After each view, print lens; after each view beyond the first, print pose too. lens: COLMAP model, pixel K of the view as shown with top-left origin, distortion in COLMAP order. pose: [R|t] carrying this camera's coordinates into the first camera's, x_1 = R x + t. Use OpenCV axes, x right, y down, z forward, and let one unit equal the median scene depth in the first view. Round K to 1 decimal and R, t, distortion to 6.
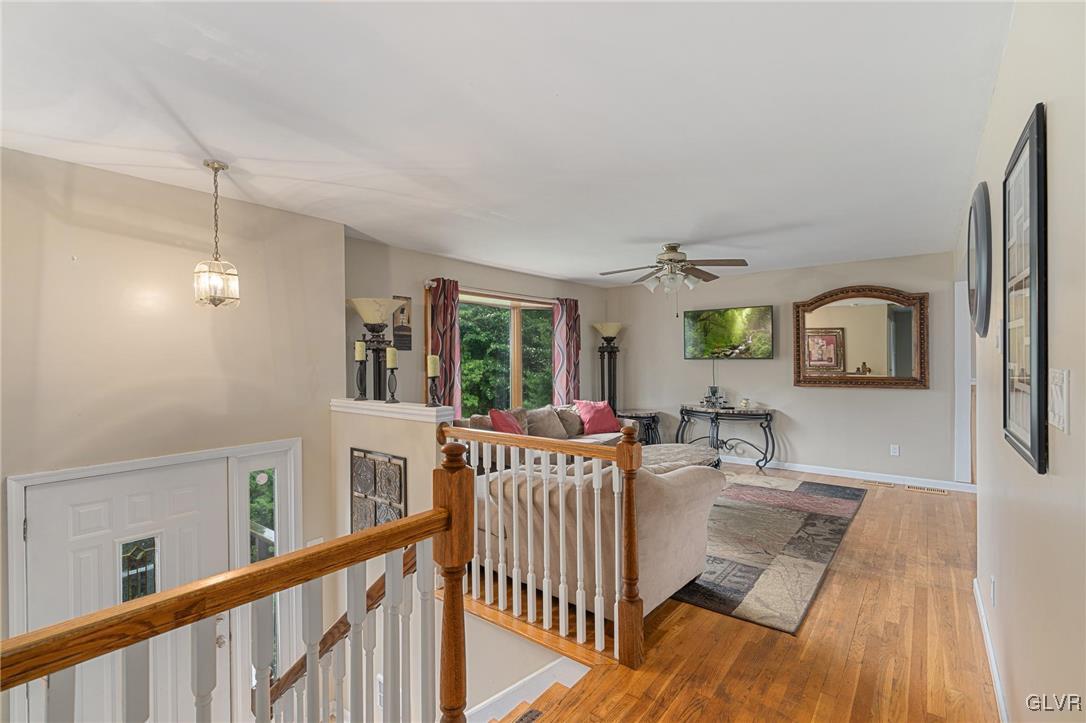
lens RADIAL K [[497.0, 0, 549.4], [0, 497.0, 358.4], [0, 0, 1]] dist [-0.009312, 0.004138]
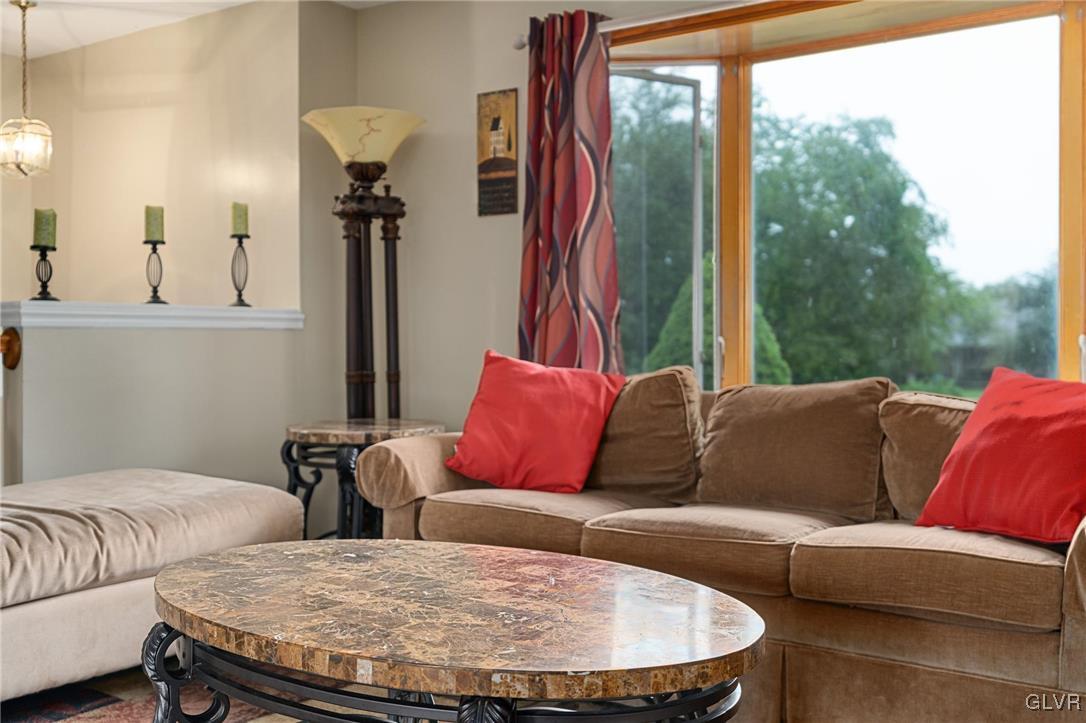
lens RADIAL K [[1072.6, 0, 535.6], [0, 1072.6, 342.0], [0, 0, 1]] dist [0.010386, 0.000000]
pose [[0.045108, 0.010989, -0.998922, 0.607355], [0.001723, 0.999937, 0.011078, 0.079764], [0.998981, -0.002220, 0.045086, 0.924898]]
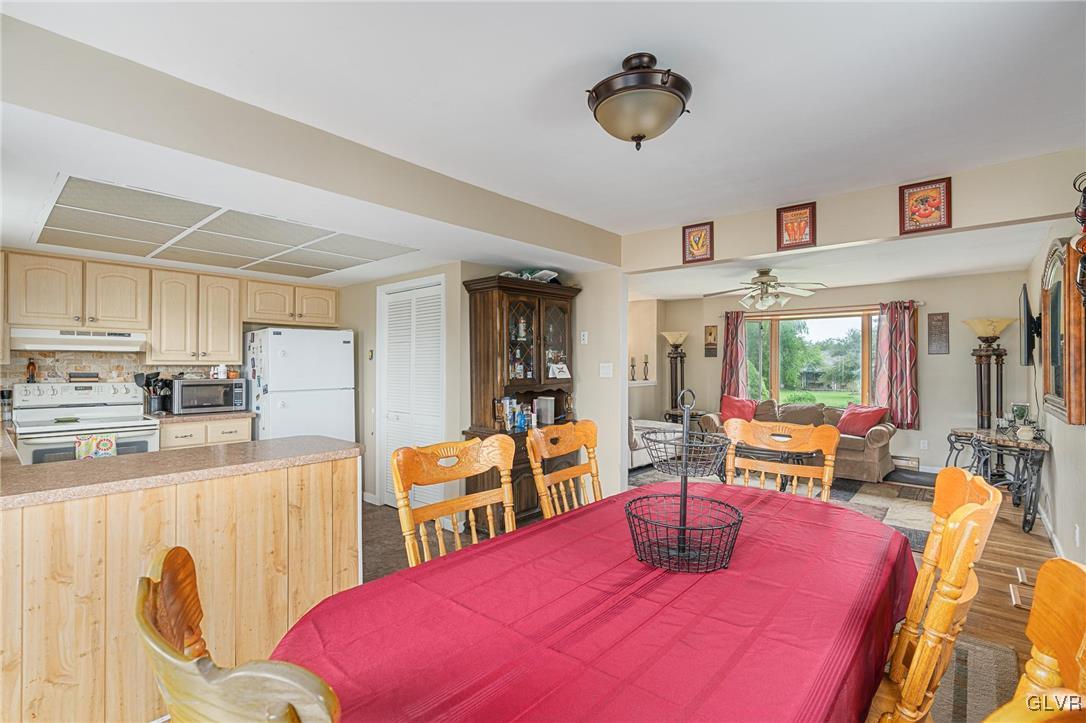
lens RADIAL K [[497.0, 0, 542.4], [0, 497.0, 363.7], [0, 0, 1]] dist [-0.009312, 0.004138]
pose [[-0.060159, 0.008301, -0.998154, 1.362529], [-0.004160, 0.999955, 0.008567, -0.005286], [0.998180, 0.004667, -0.060122, 0.485582]]
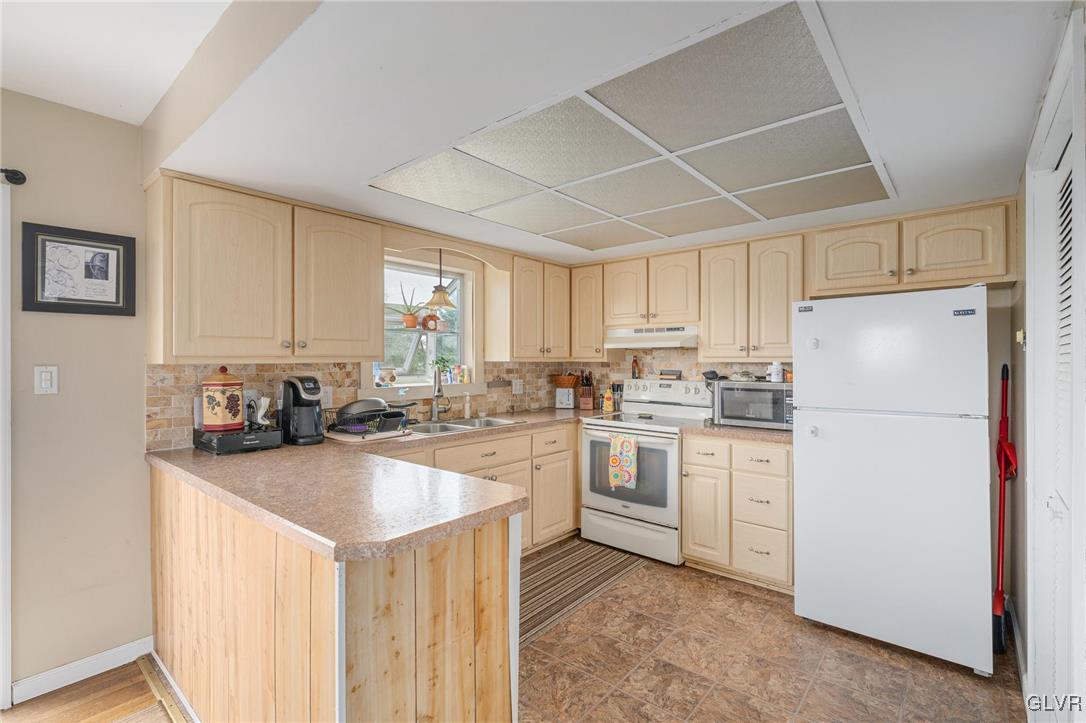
lens RADIAL K [[497.0, 0, 541.5], [0, 497.0, 359.2], [0, 0, 1]] dist [-0.009312, 0.004138]
pose [[-0.998551, 0.009349, 0.052990, 0.776192], [0.009378, 0.999956, 0.000303, -0.000330], [-0.052985, 0.000799, -0.998595, 0.498102]]
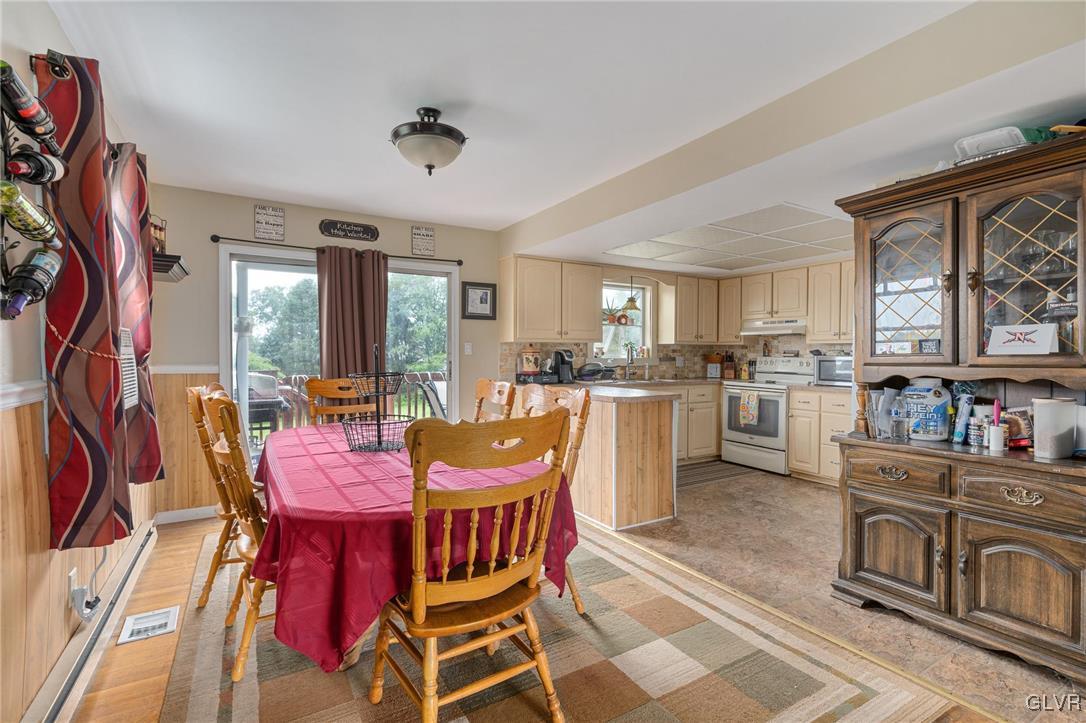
lens RADIAL K [[497.0, 0, 541.0], [0, 497.0, 366.8], [0, 0, 1]] dist [-0.009312, 0.004138]
pose [[-0.928561, -0.005168, 0.371144, 0.722046], [0.005228, 0.999622, 0.026998, 0.023213], [-0.371144, 0.027010, -0.928183, 0.948247]]
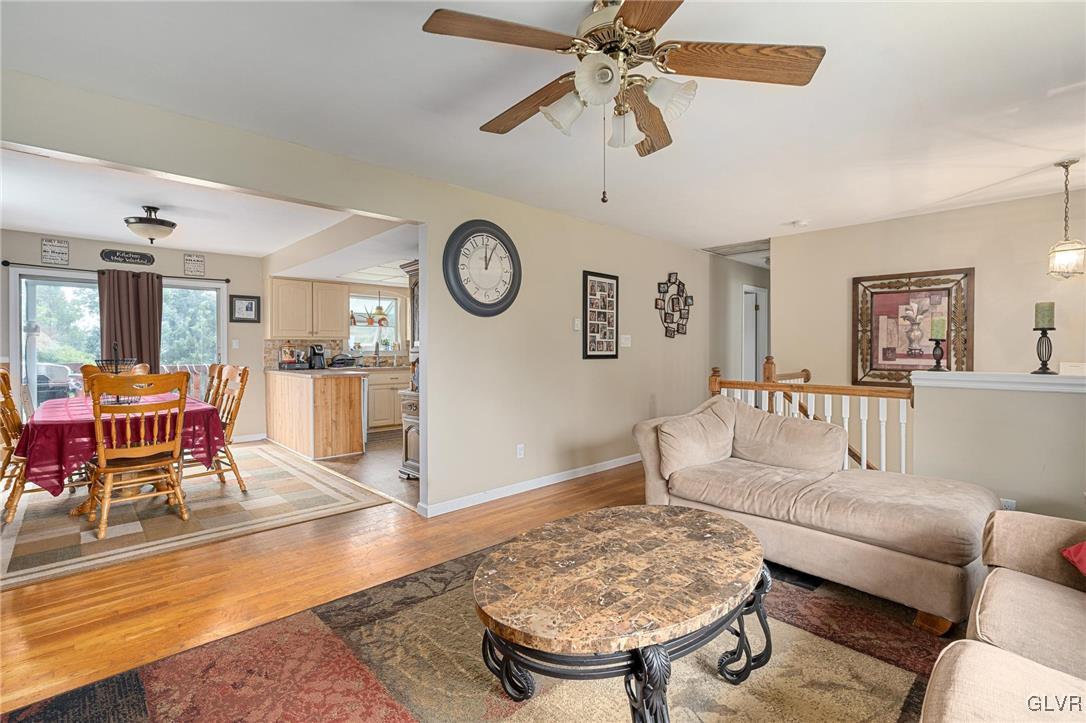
lens RADIAL K [[497.0, 0, 542.0], [0, 497.0, 351.4], [0, 0, 1]] dist [-0.009312, 0.004138]
pose [[-0.988320, 0.007196, 0.152221, 0.224498], [0.008774, 0.999915, 0.009695, 0.026740], [-0.152138, 0.010918, -0.988299, 1.263042]]
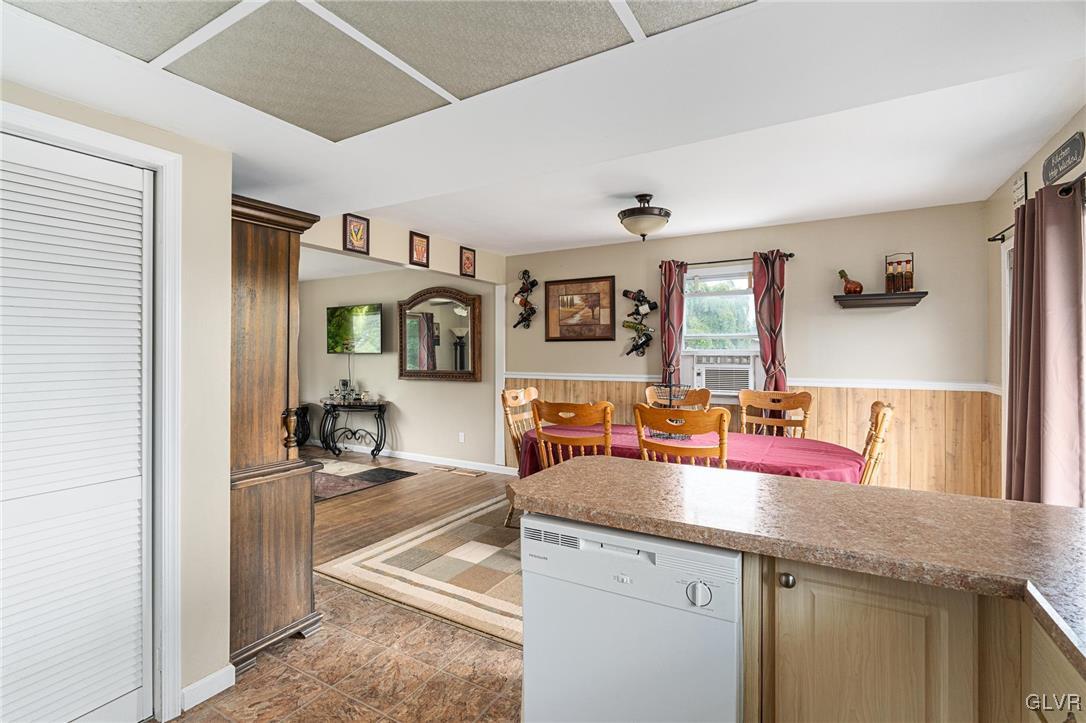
lens RADIAL K [[497.0, 0, 545.0], [0, 497.0, 353.1], [0, 0, 1]] dist [-0.009312, 0.004138]
pose [[0.990606, 0.006618, 0.136587, 0.781968], [-0.006244, 0.999976, -0.003164, 0.001711], [-0.136605, 0.002281, 0.990623, -0.122521]]
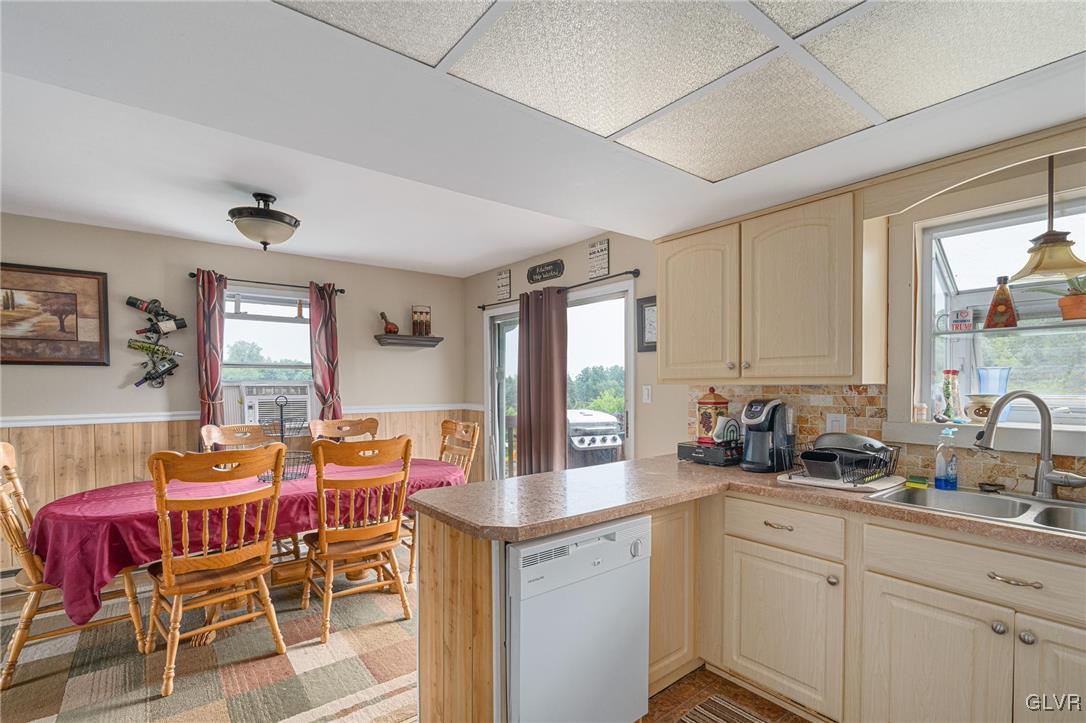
lens RADIAL K [[497.0, 0, 534.5], [0, 497.0, 396.3], [0, 0, 1]] dist [-0.009312, 0.004138]
pose [[0.248173, -0.020721, 0.968494, 0.529615], [0.002519, 0.999782, 0.020745, 0.002265], [-0.968713, -0.002709, 0.248171, 0.091110]]
